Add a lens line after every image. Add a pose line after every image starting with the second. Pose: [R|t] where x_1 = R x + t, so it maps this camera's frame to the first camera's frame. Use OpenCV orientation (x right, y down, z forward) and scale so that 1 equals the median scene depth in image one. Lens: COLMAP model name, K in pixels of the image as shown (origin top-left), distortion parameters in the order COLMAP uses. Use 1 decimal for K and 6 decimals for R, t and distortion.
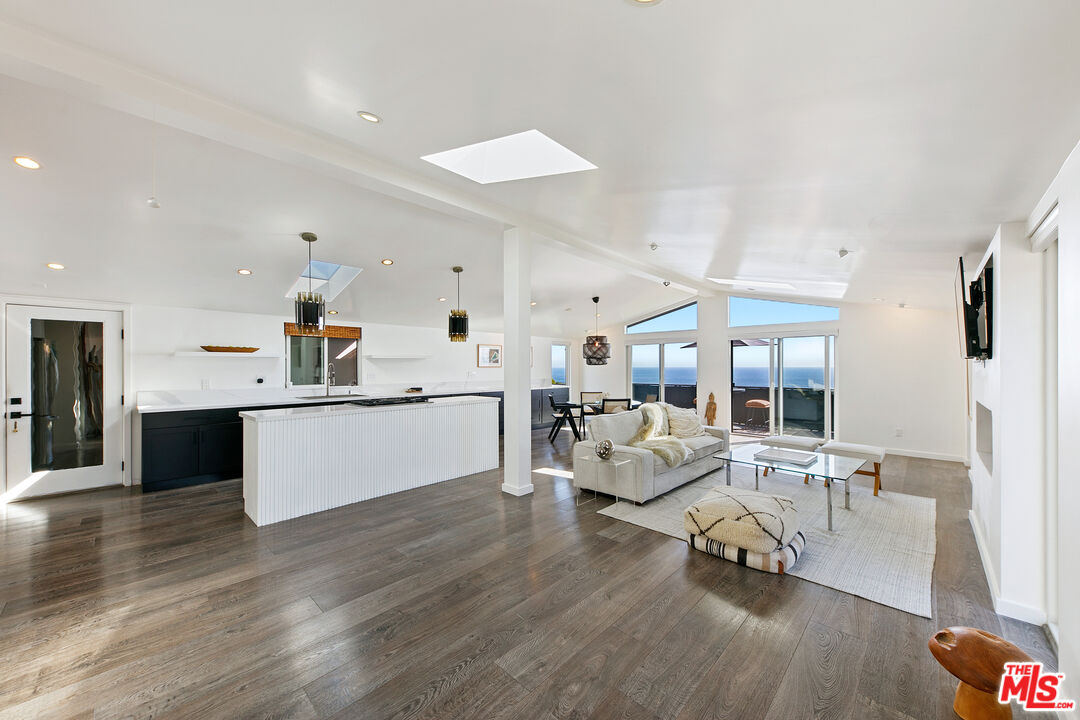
lens RADIAL K [[403.2, 0, 542.3], [0, 403.2, 361.5], [0, 0, 1]] dist [0.002636, 0.000189]
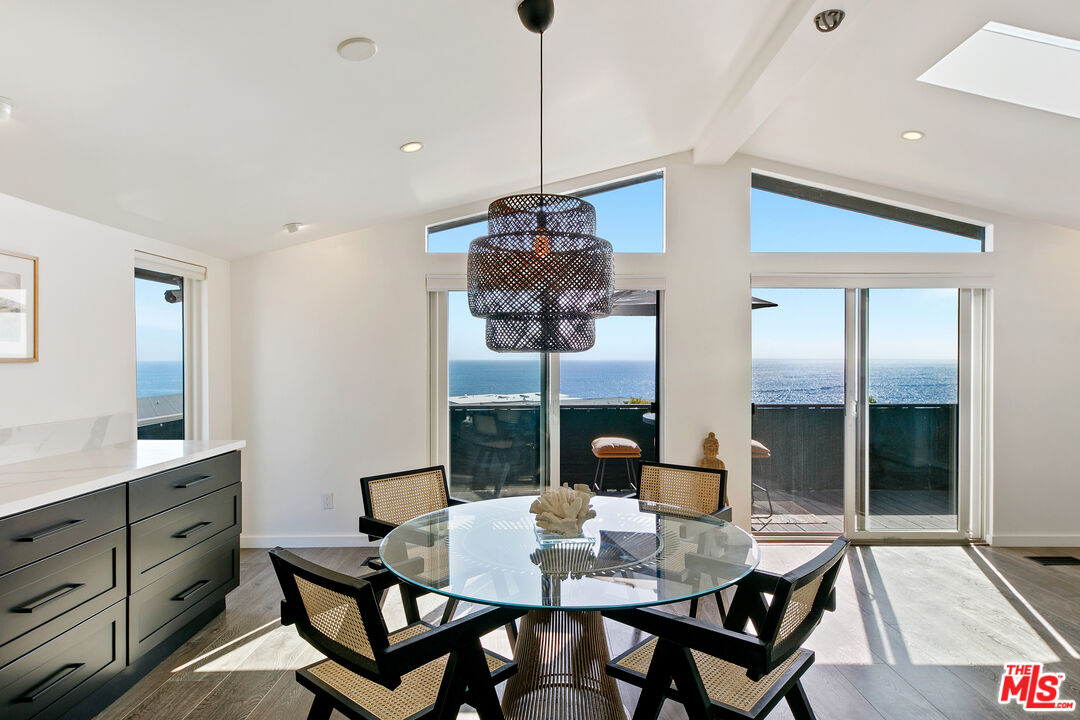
lens RADIAL K [[617.0, 0, 542.1], [0, 617.0, 354.6], [0, 0, 1]] dist [-0.004225, -0.000676]
pose [[0.713386, -0.000066, 0.700771, -0.083683], [-0.006809, 0.999952, 0.007026, 0.006901], [-0.700738, -0.009784, 0.713351, 0.852989]]
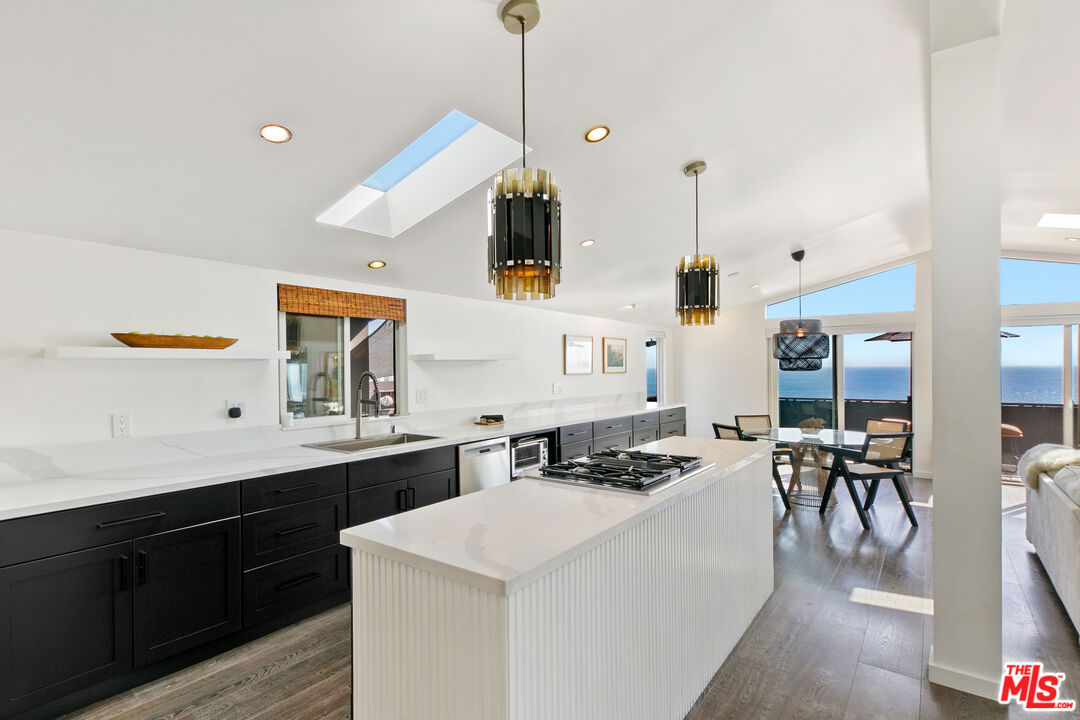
lens RADIAL K [[521.4, 0, 507.0], [0, 521.4, 360.6], [0, 0, 1]] dist [-0.002455, -0.000716]
pose [[0.994581, -0.003646, 0.103904, -0.390524], [0.003784, 0.999992, -0.001133, -0.006371], [-0.103899, 0.001520, 0.994587, 0.338848]]
